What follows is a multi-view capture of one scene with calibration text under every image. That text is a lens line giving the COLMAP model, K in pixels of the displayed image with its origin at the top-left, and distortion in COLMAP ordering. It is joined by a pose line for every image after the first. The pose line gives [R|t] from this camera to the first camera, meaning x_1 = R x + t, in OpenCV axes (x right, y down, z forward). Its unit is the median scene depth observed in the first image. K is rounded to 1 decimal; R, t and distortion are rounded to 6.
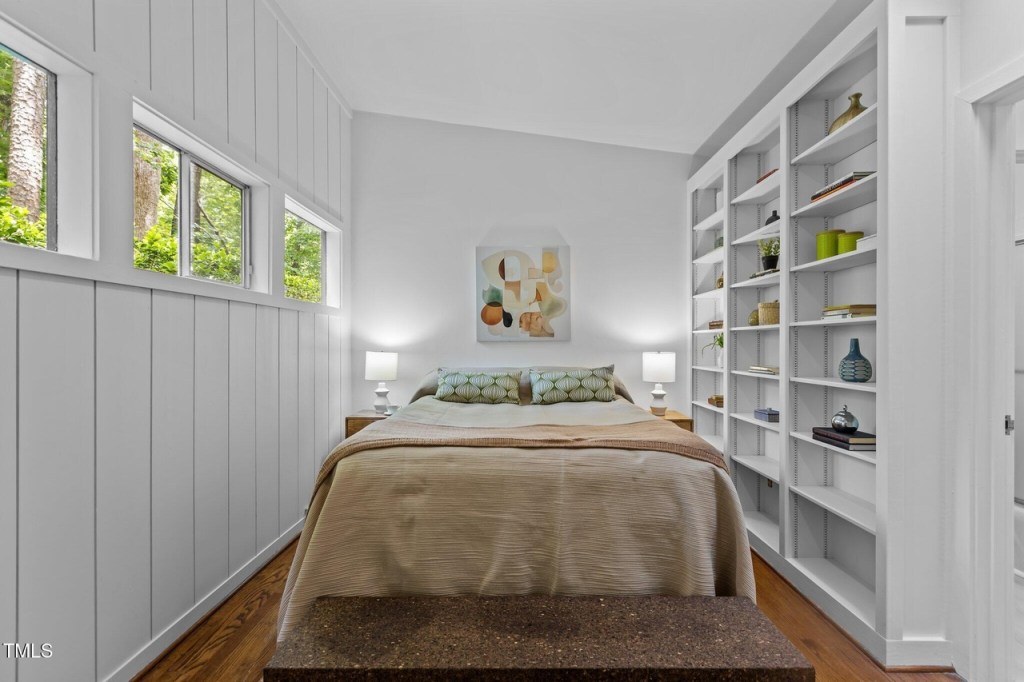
lens RADIAL K [[456.0, 0, 515.2], [0, 456.0, 353.0], [0, 0, 1]] dist [0.001084, 0.000226]
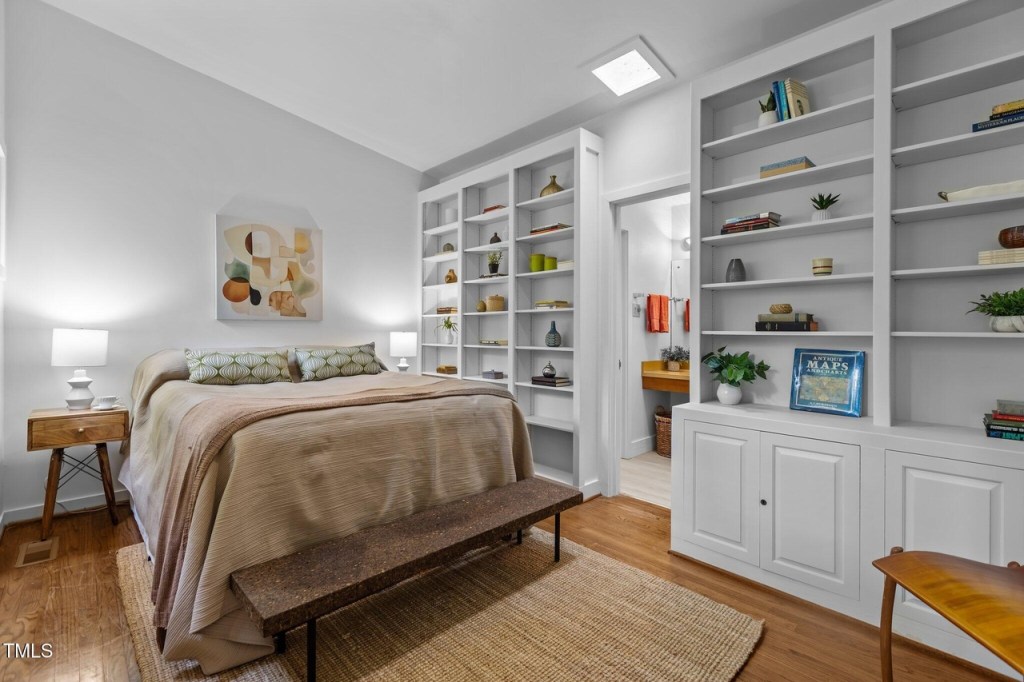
lens RADIAL K [[451.7, 0, 512.0], [0, 451.7, 341.0], [0, 0, 1]] dist [0.000351, 0.000022]
pose [[0.718063, -0.008663, 0.695924, -0.356902], [0.007684, 0.999960, 0.004519, 0.022234], [-0.695936, 0.002103, 0.718101, -0.057640]]
